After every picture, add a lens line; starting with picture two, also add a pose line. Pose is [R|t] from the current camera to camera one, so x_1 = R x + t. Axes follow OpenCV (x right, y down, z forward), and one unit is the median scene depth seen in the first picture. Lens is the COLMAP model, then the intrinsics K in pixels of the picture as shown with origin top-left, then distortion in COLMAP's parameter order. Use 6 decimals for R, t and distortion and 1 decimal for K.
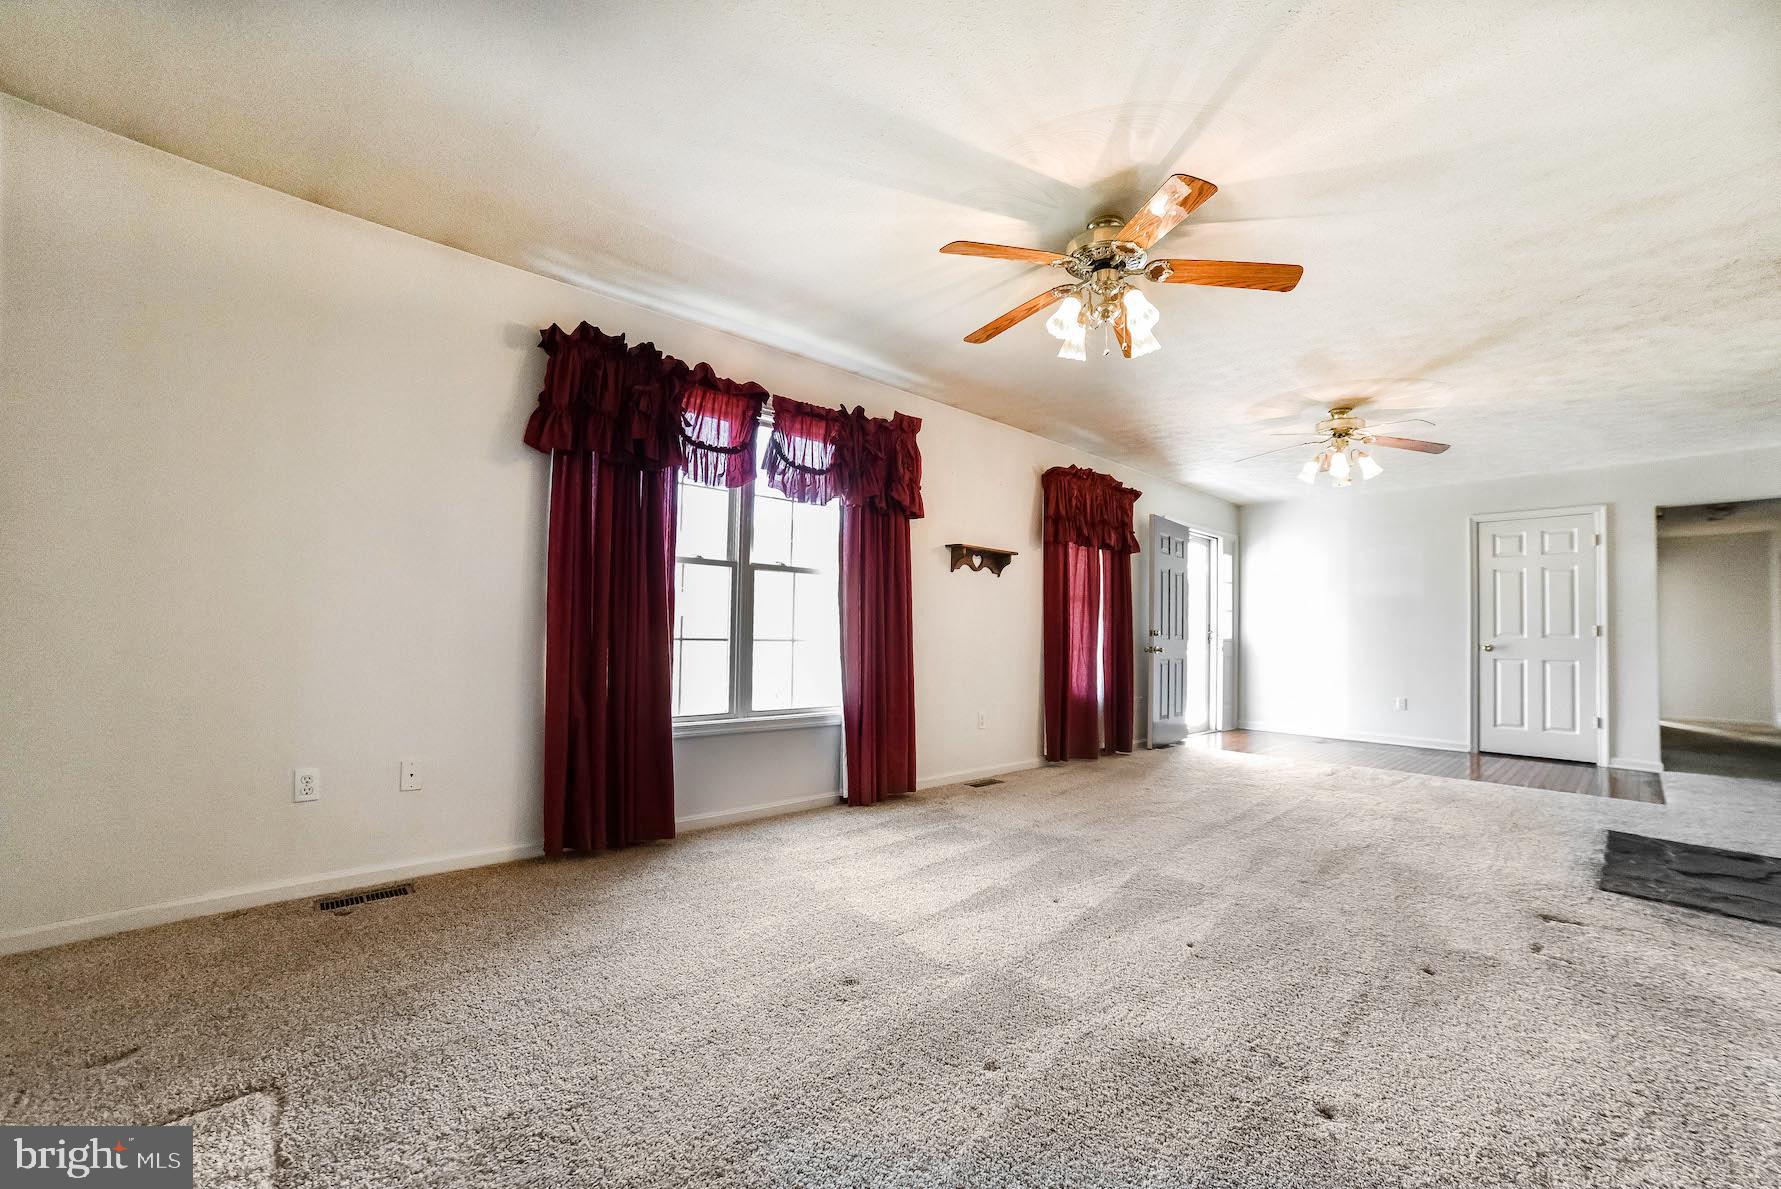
lens RADIAL K [[711.5, 0, 892.0], [0, 711.5, 610.0], [0, 0, 1]] dist [-0.089264, 0.038310]
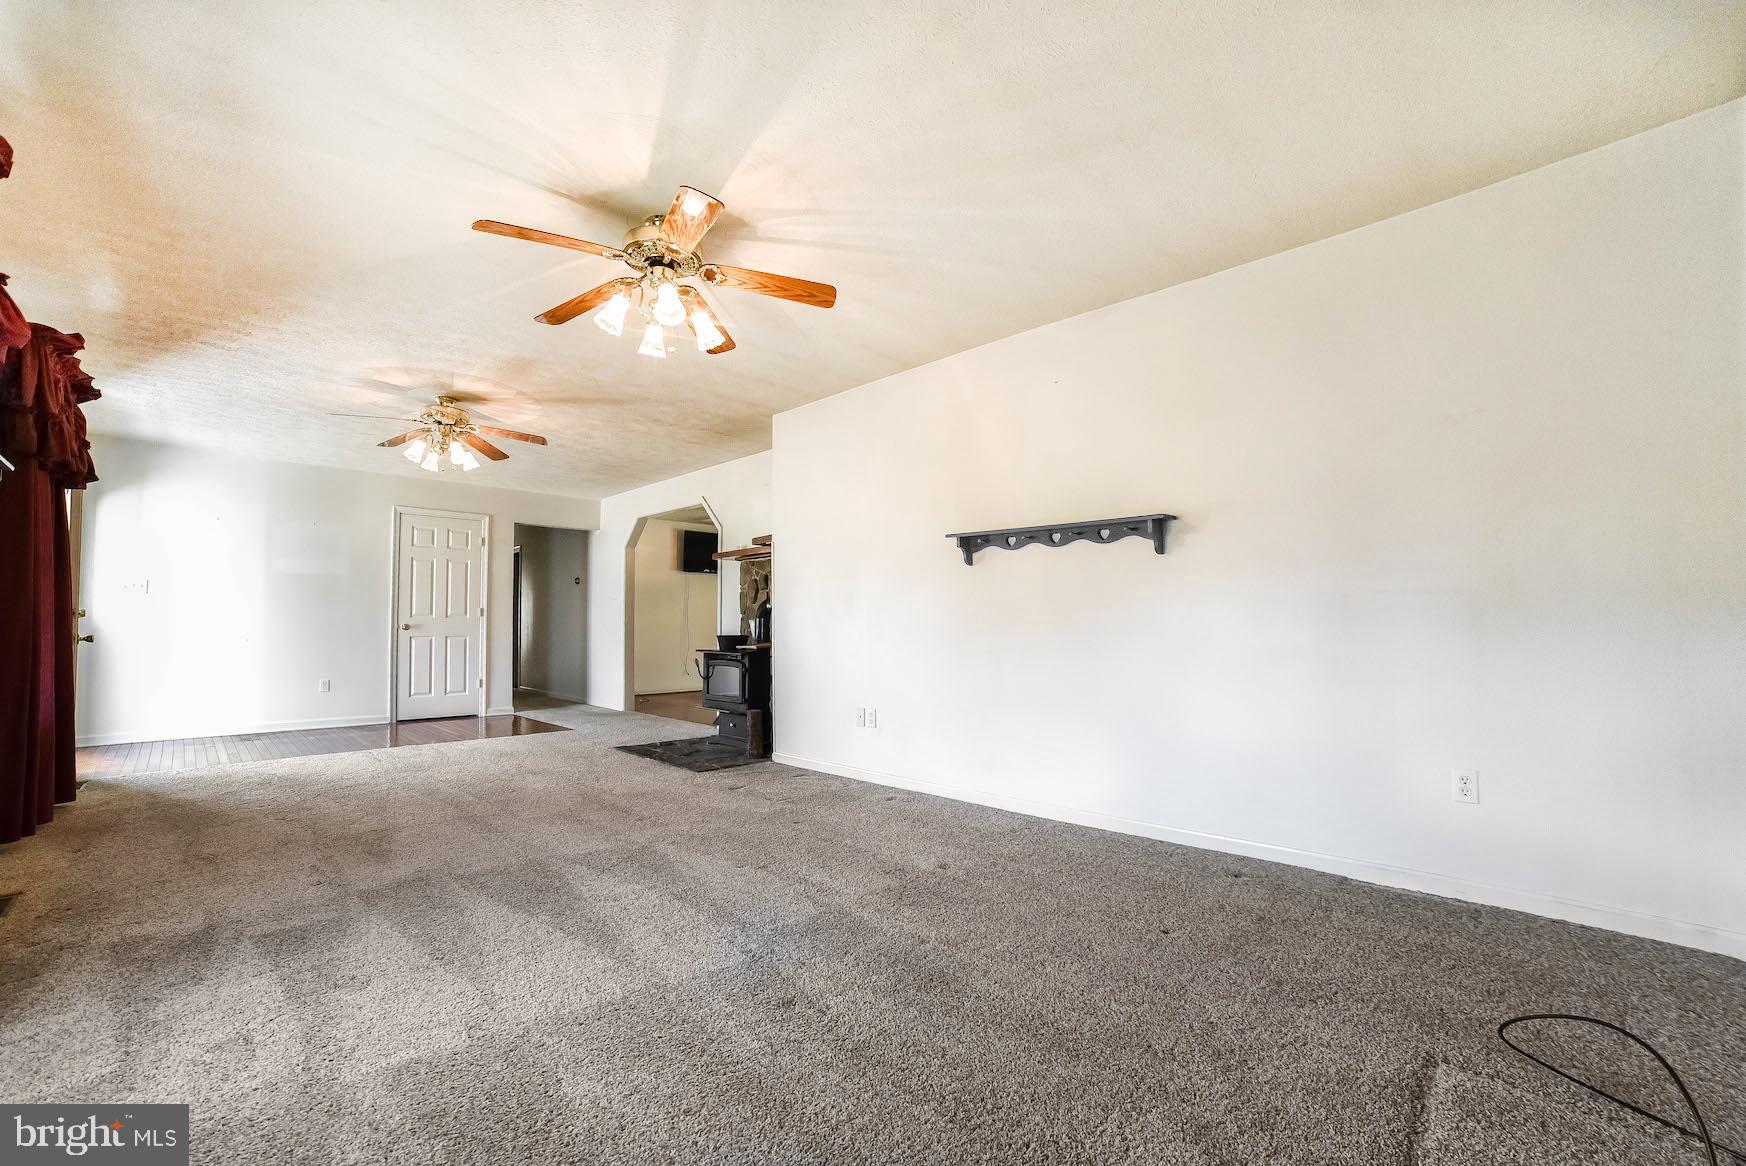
lens RADIAL K [[707.3, 0, 870.6], [0, 707.3, 604.0], [0, 0, 1]] dist [-0.039228, 0.000379]
pose [[-0.041385, 0.010984, 0.999083, -0.395204], [-0.035989, 0.999274, -0.012477, 0.006627], [-0.998495, -0.036472, -0.040960, 0.383185]]
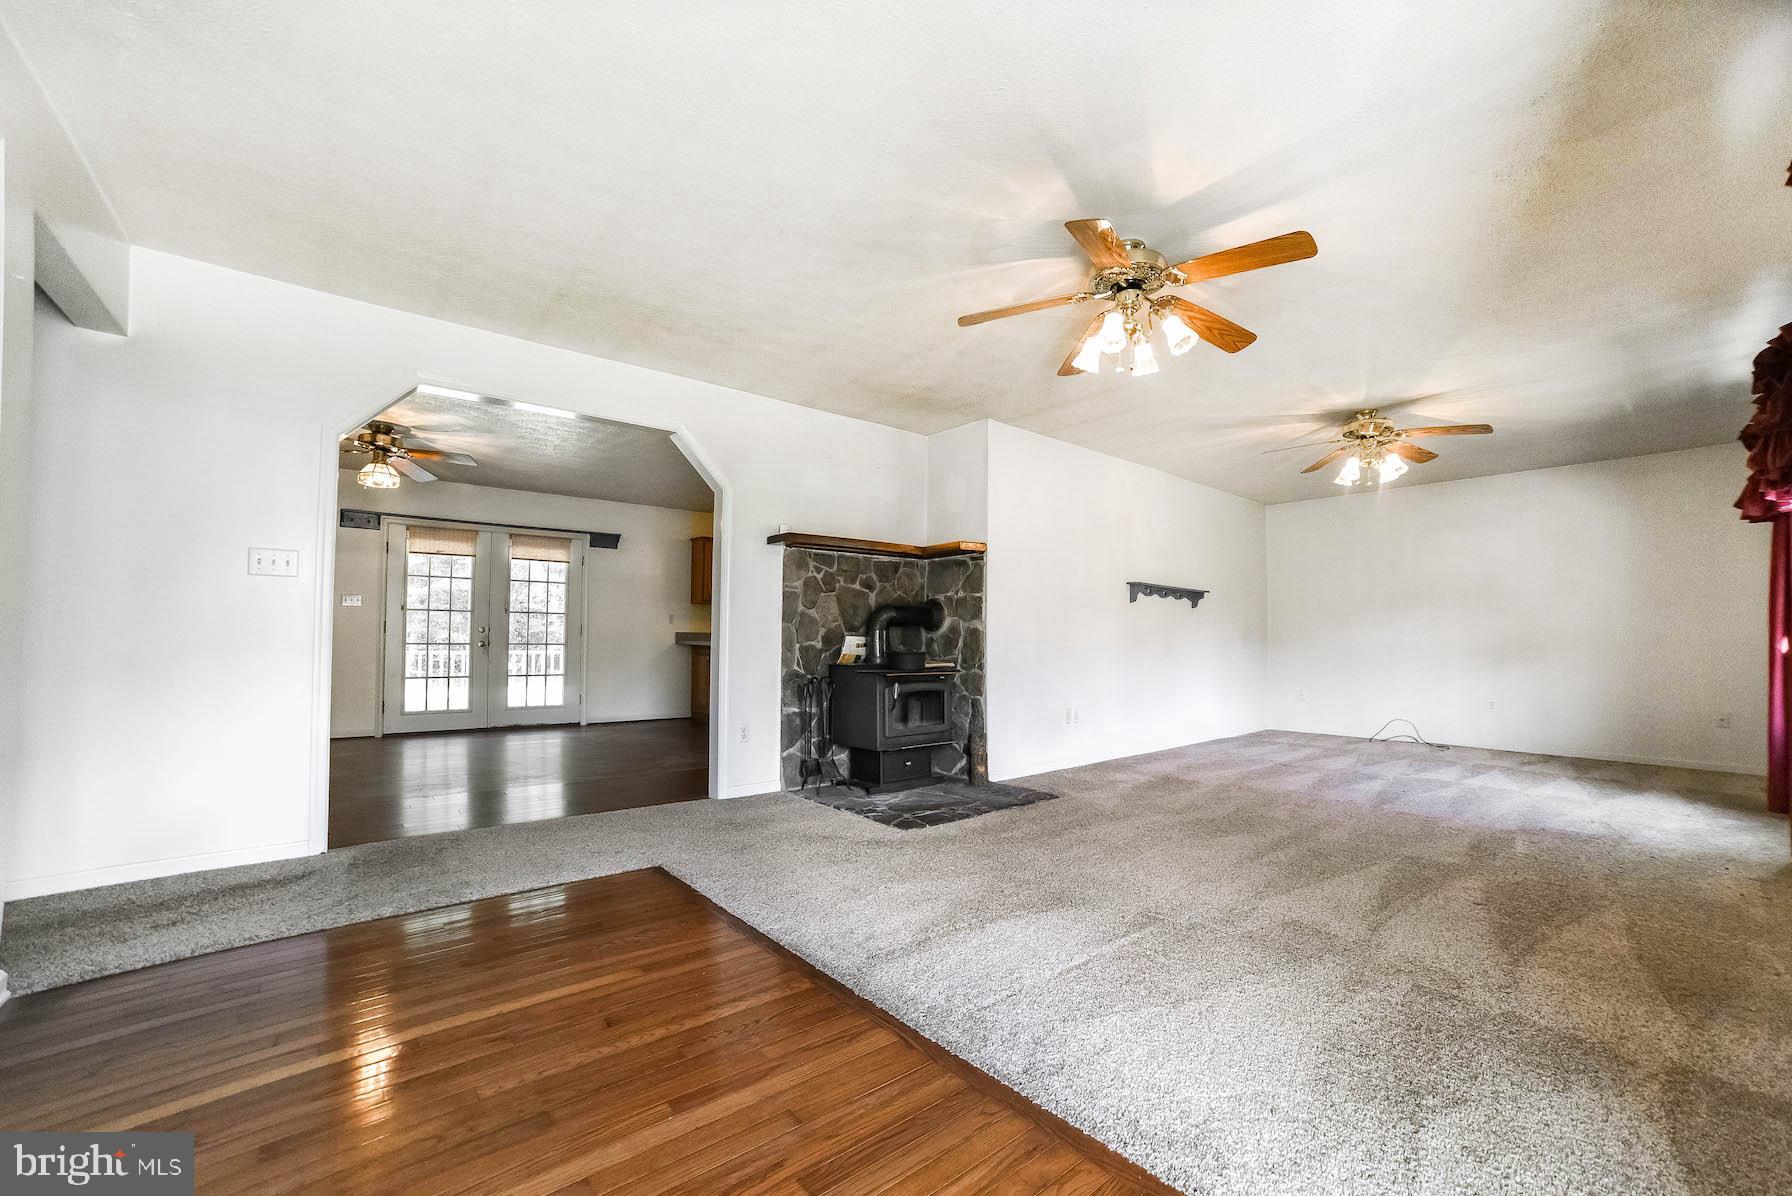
lens RADIAL K [[741.2, 0, 901.8], [0, 741.2, 618.1], [0, 0, 1]] dist [-0.079960, 0.038998]
pose [[-0.999124, -0.023627, 0.034544, 0.806872], [-0.025846, 0.997533, -0.065264, 0.074151], [-0.032916, -0.066100, -0.997270, 1.589938]]
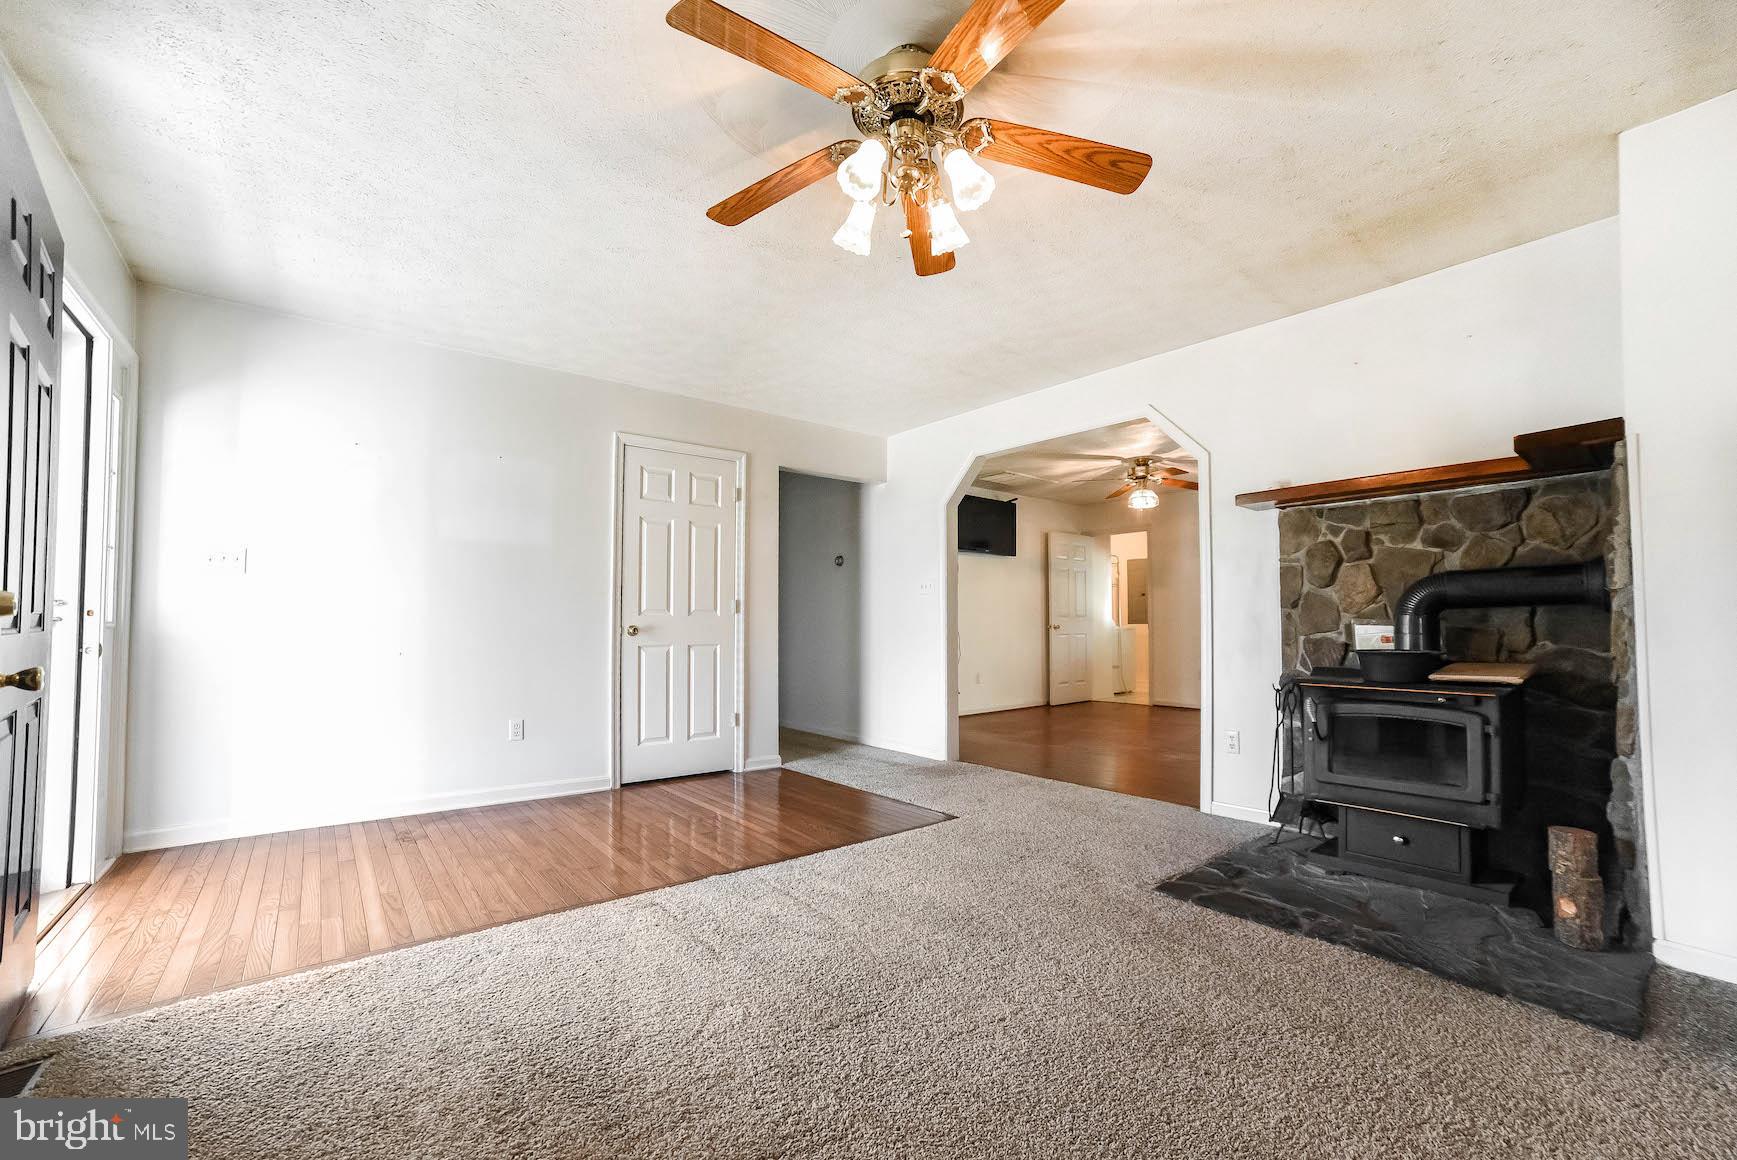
lens RADIAL K [[718.5, 0, 874.1], [0, 718.5, 599.5], [0, 0, 1]] dist [-0.079960, 0.038998]
pose [[0.054123, 0.014470, 0.998429, 0.240028], [-0.035312, 0.999297, -0.012568, 0.033929], [-0.997910, -0.034576, 0.054596, 0.968625]]
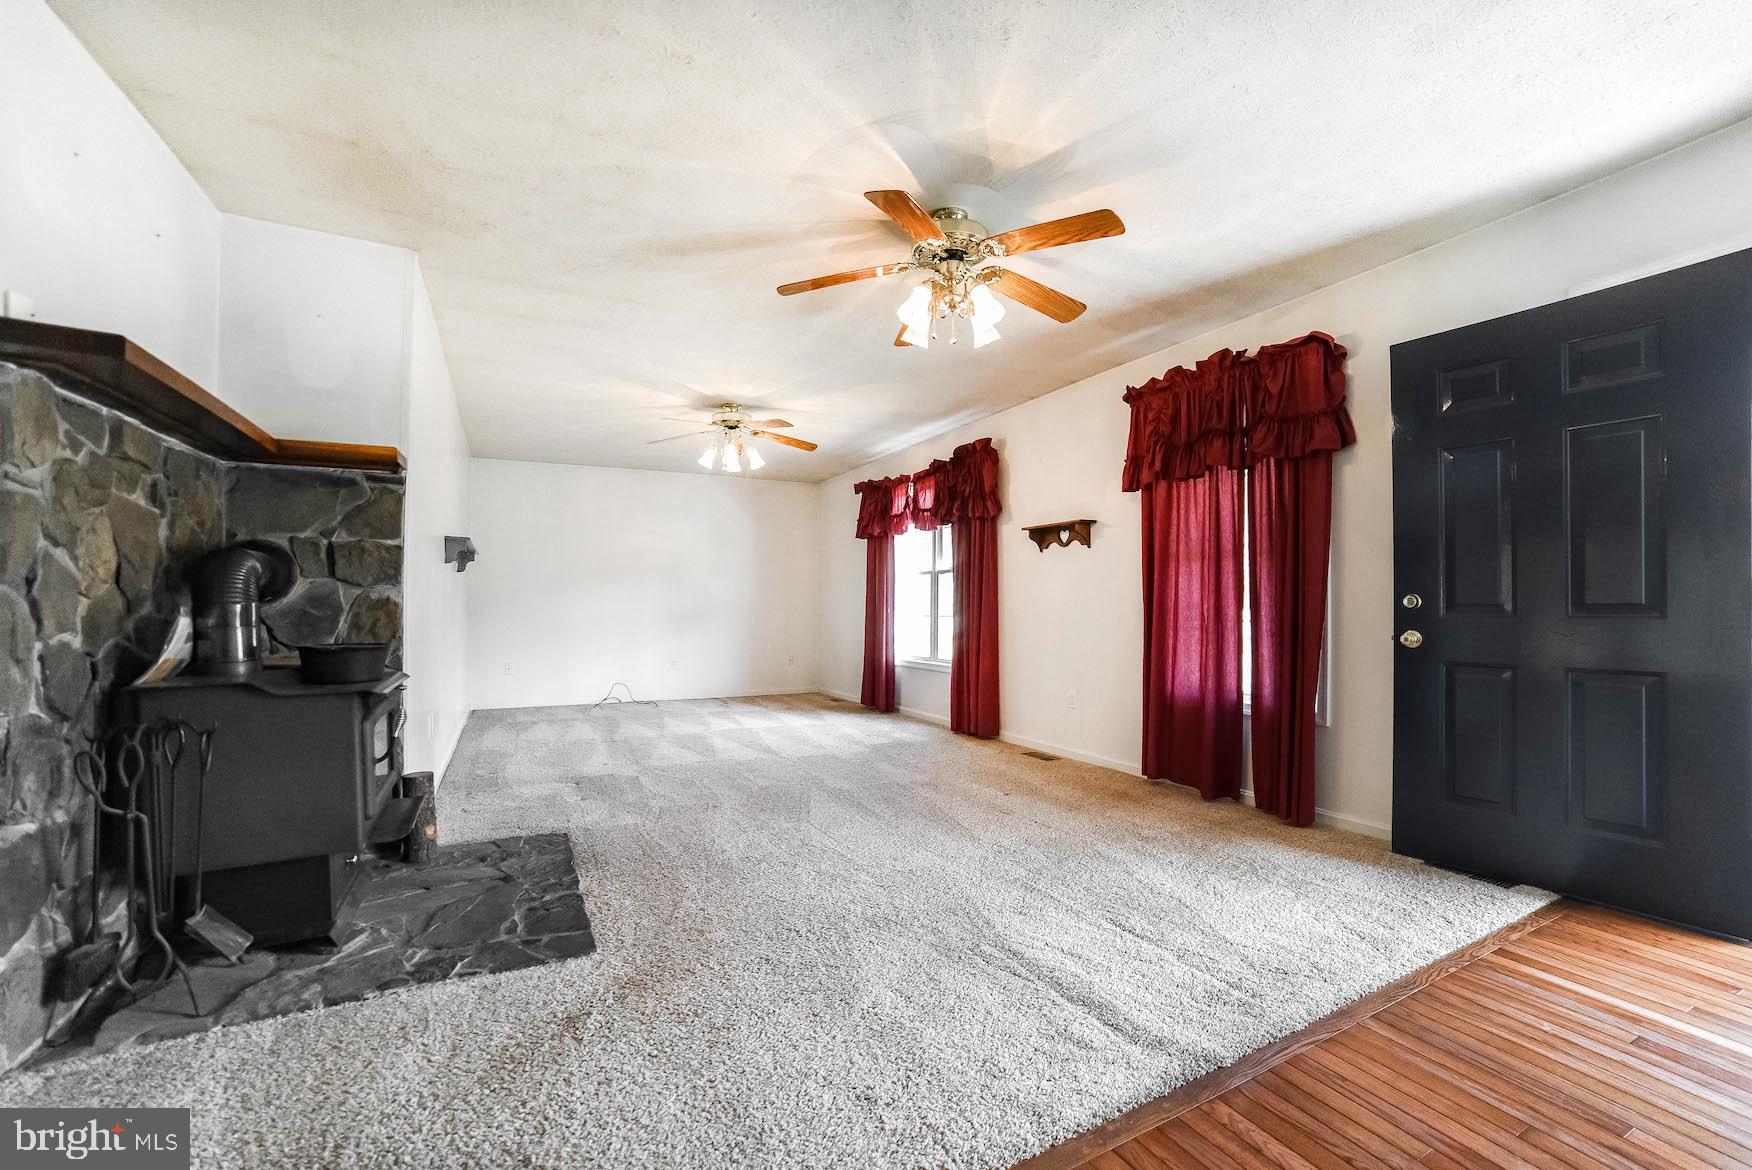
lens RADIAL K [[724.7, 0, 881.6], [0, 724.7, 604.7], [0, 0, 1]] dist [-0.079960, 0.038998]
pose [[-0.252385, -0.021516, -0.967388, 1.217652], [0.029495, 0.999117, -0.029916, 0.051066], [0.967177, -0.036084, -0.251528, 1.063155]]
